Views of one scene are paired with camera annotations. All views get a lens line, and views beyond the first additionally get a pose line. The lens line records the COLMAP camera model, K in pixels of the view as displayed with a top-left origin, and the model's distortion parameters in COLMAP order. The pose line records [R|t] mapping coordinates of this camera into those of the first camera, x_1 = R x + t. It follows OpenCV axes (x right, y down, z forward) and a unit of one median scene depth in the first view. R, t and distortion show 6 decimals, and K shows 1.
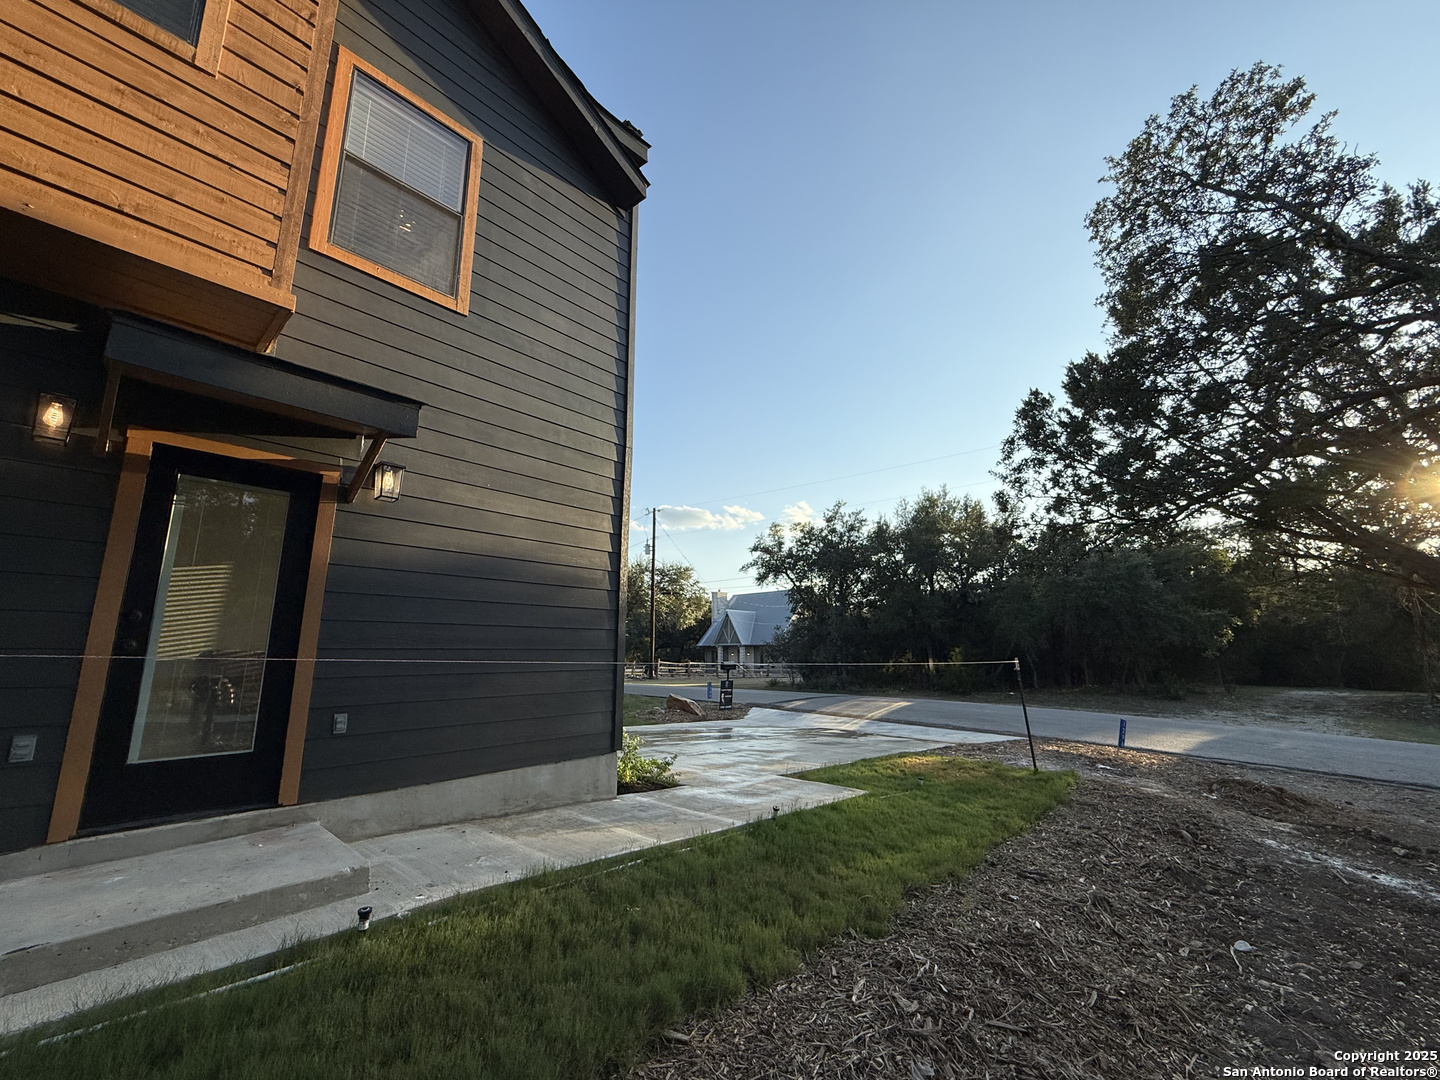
lens RADIAL K [[577.6, 0, 721.1], [0, 577.6, 541.5], [0, 0, 1]] dist [-0.002075, -0.000108]
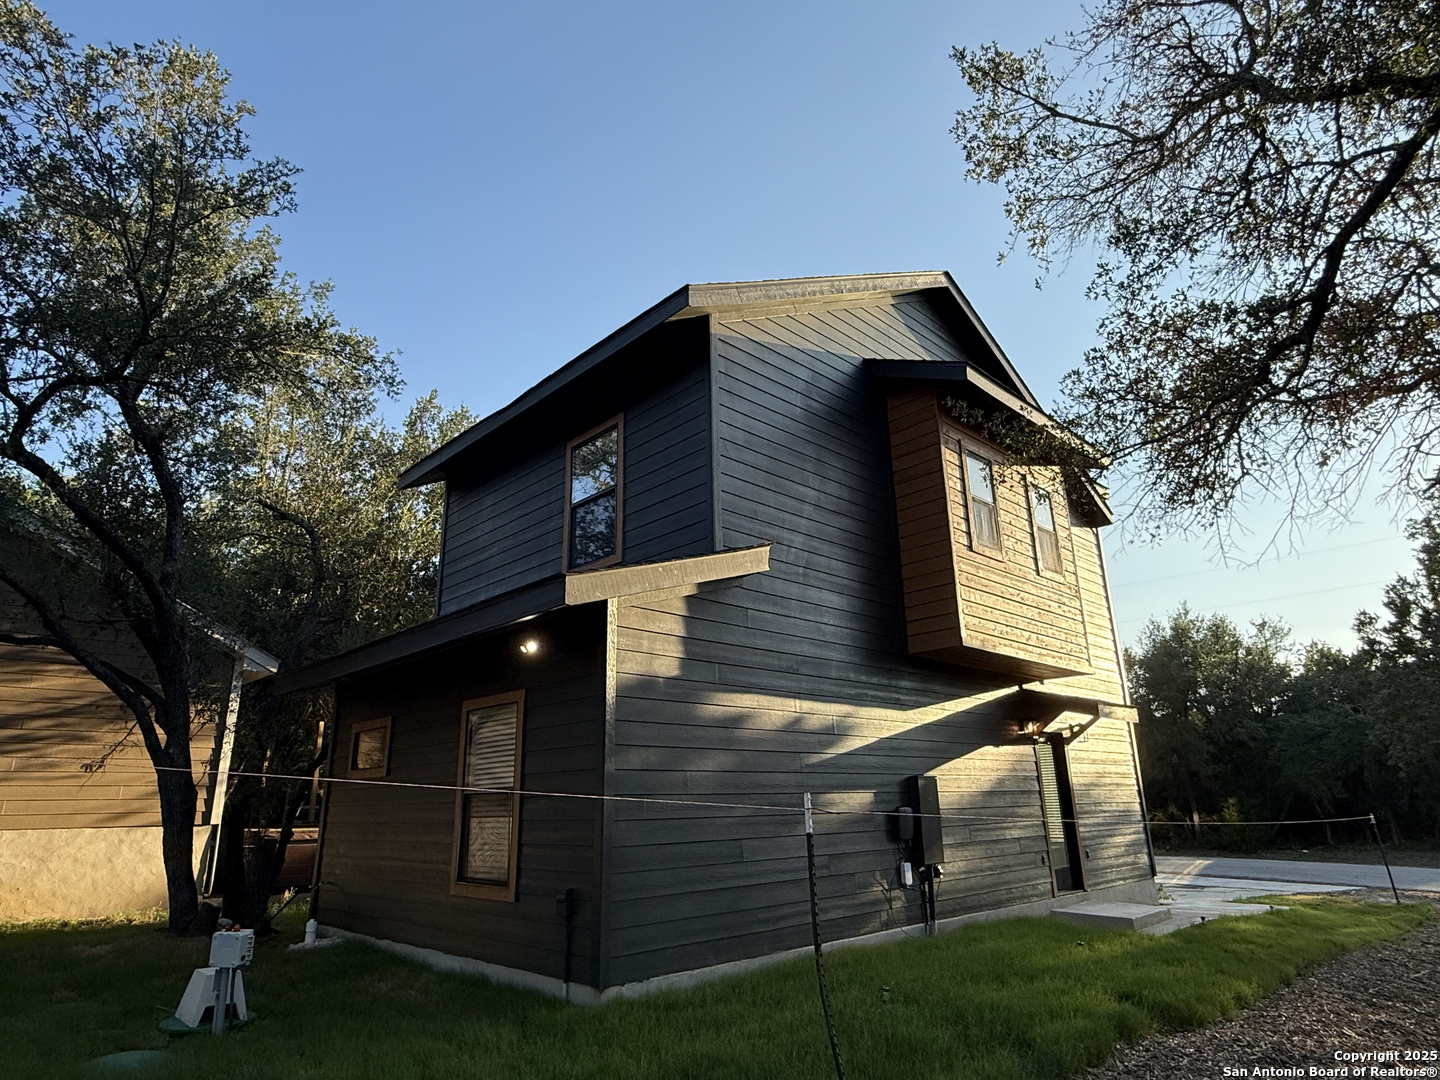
lens RADIAL K [[834.6, 0, 720.4], [0, 834.6, 540.3], [0, 0, 1]] dist [-0.002191, 0.000877]
pose [[0.997228, -0.041159, -0.061988, -0.359127], [0.033479, 0.992185, -0.120202, -0.103584], [0.066451, 0.117793, 0.990812, -0.457219]]
